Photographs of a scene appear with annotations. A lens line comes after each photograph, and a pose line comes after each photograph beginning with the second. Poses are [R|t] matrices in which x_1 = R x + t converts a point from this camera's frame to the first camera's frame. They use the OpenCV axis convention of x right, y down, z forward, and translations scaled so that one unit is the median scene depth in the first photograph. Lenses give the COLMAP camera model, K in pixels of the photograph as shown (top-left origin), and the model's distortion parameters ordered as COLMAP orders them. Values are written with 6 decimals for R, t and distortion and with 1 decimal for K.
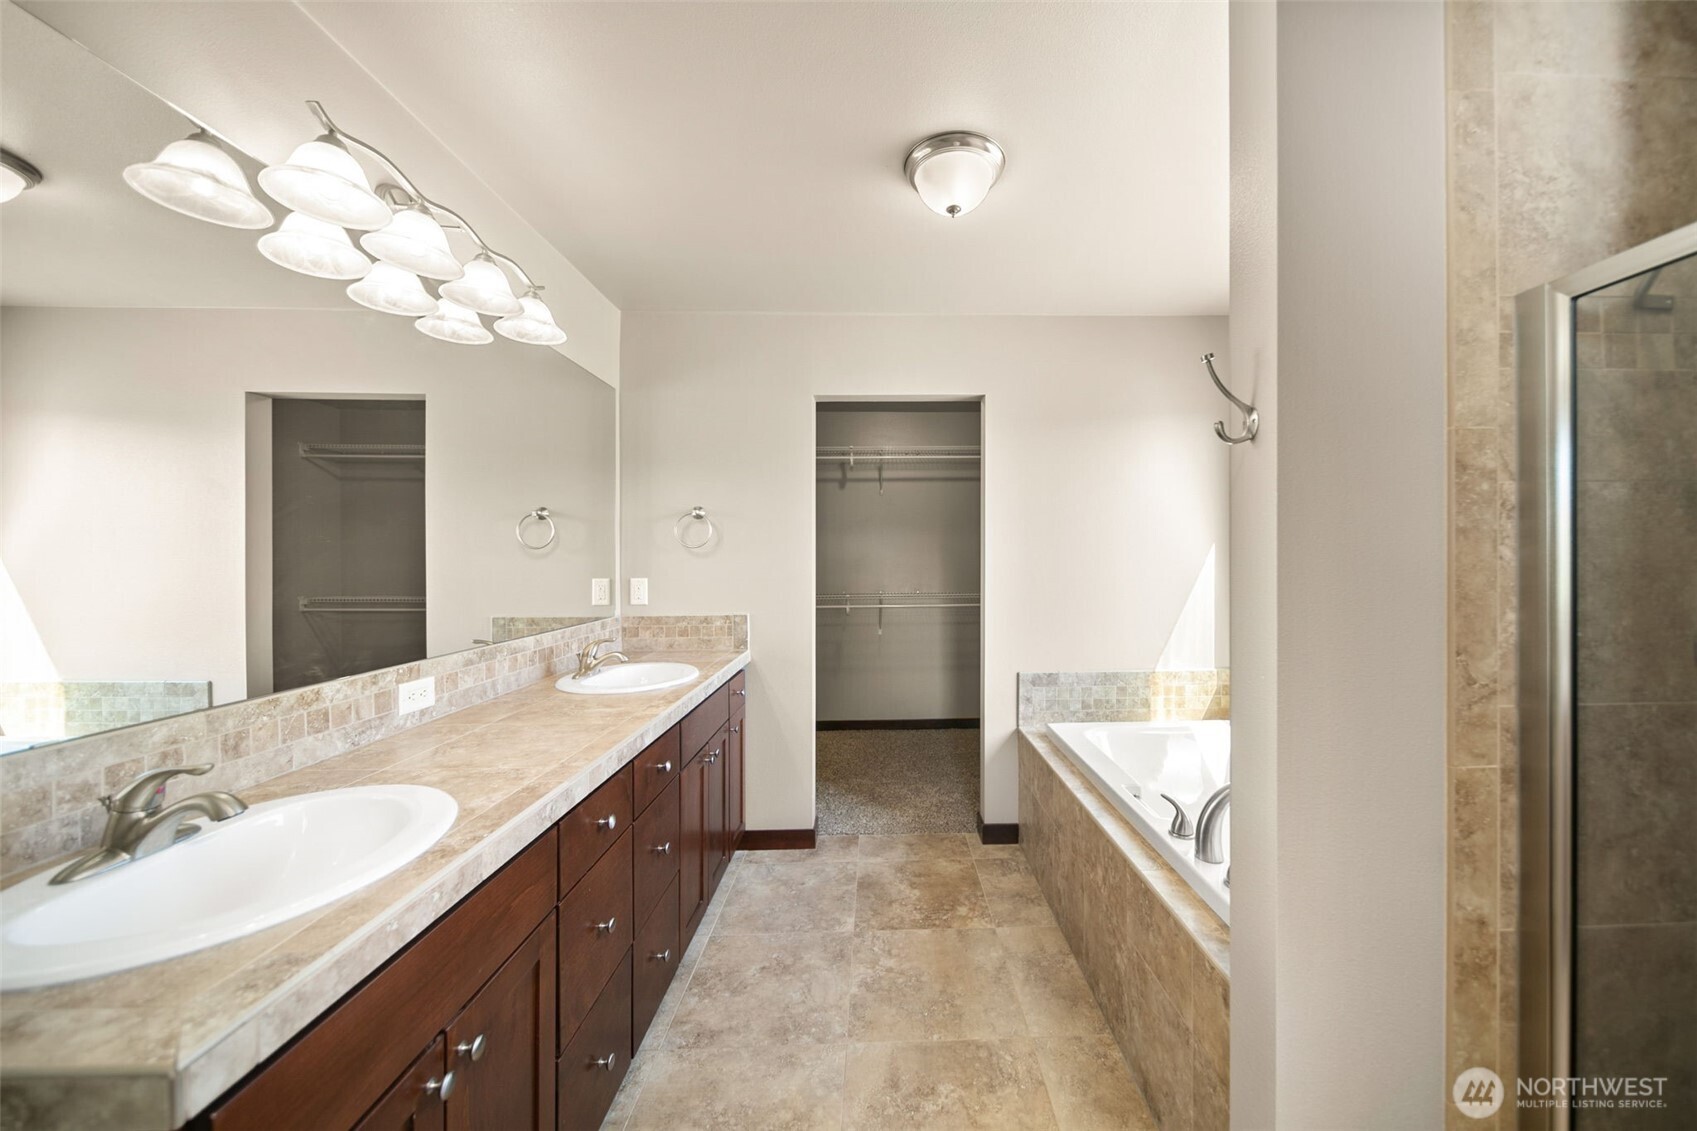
lens RADIAL K [[598.6, 0, 848.3], [0, 598.6, 554.3], [0, 0, 1]] dist [-0.001288, -0.000165]
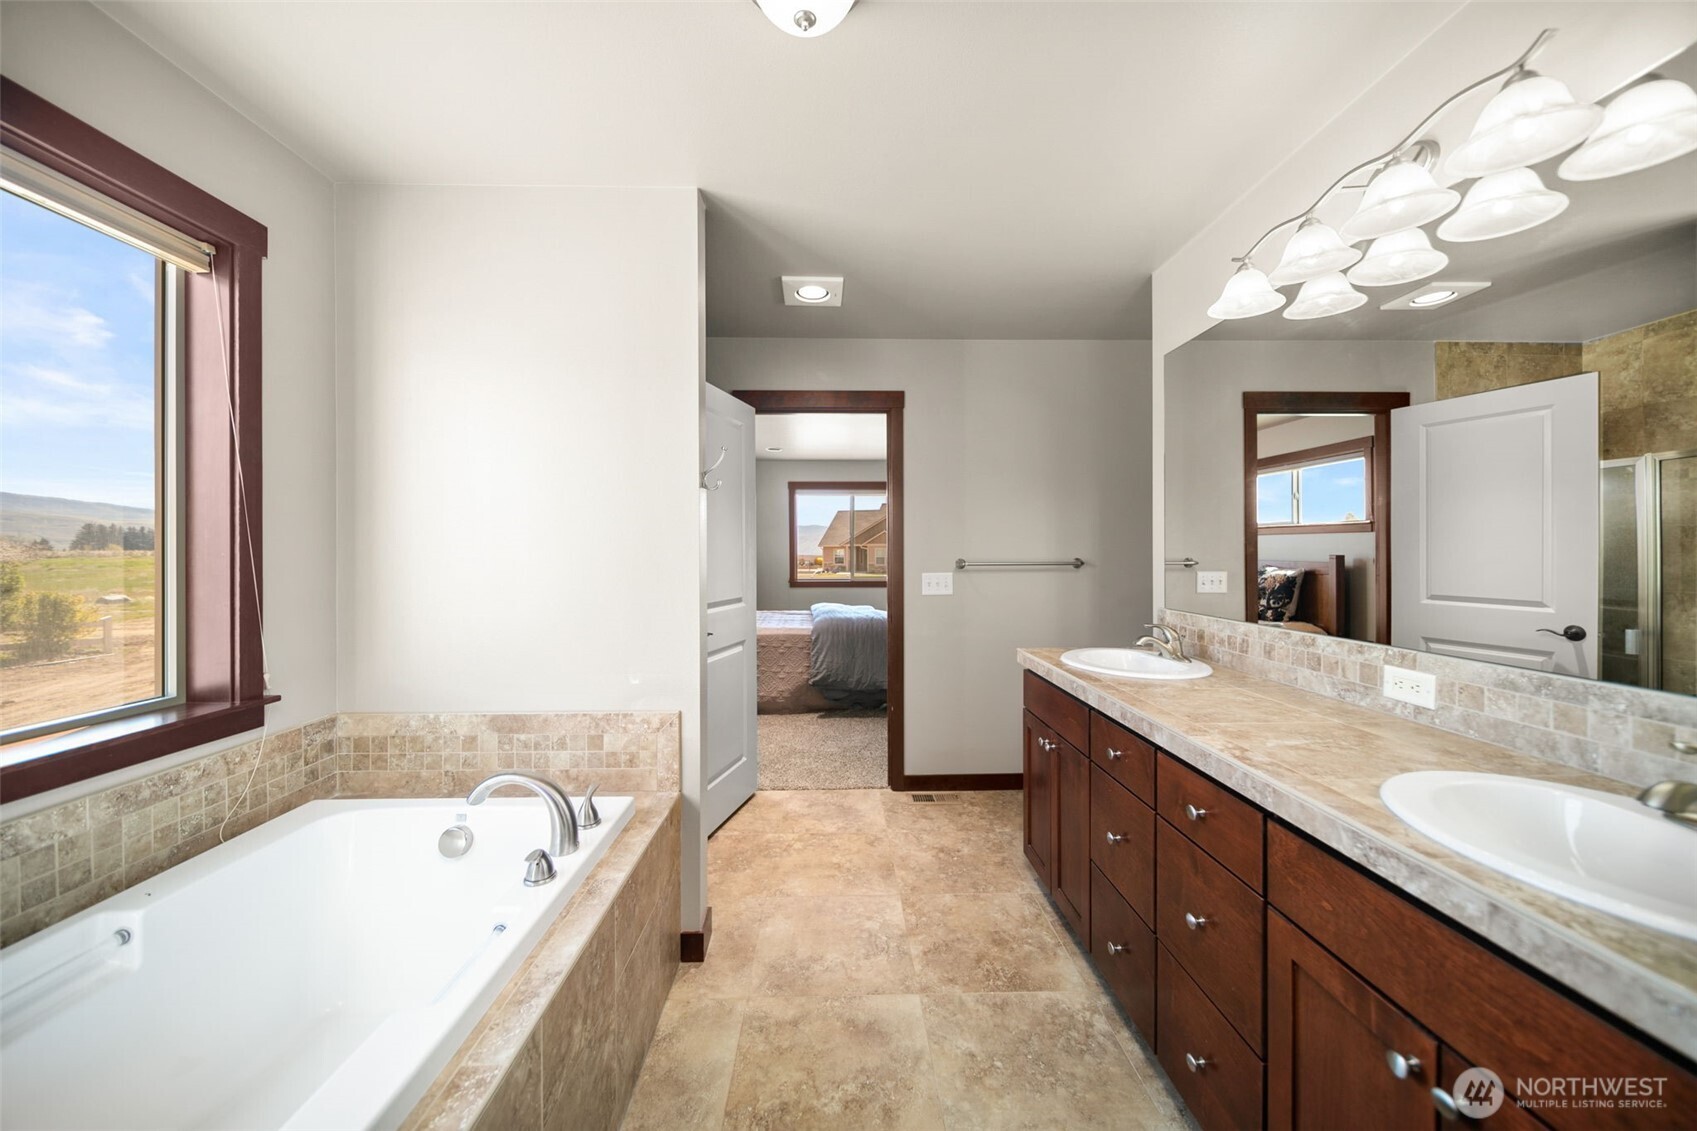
lens RADIAL K [[598.6, 0, 848.3], [0, 598.6, 554.3], [0, 0, 1]] dist [-0.001288, -0.000165]
pose [[-0.997211, 0.005697, -0.074411, 0.207019], [0.005900, 0.999979, -0.002509, 0.034795], [0.074395, -0.002941, -0.997224, 1.974101]]
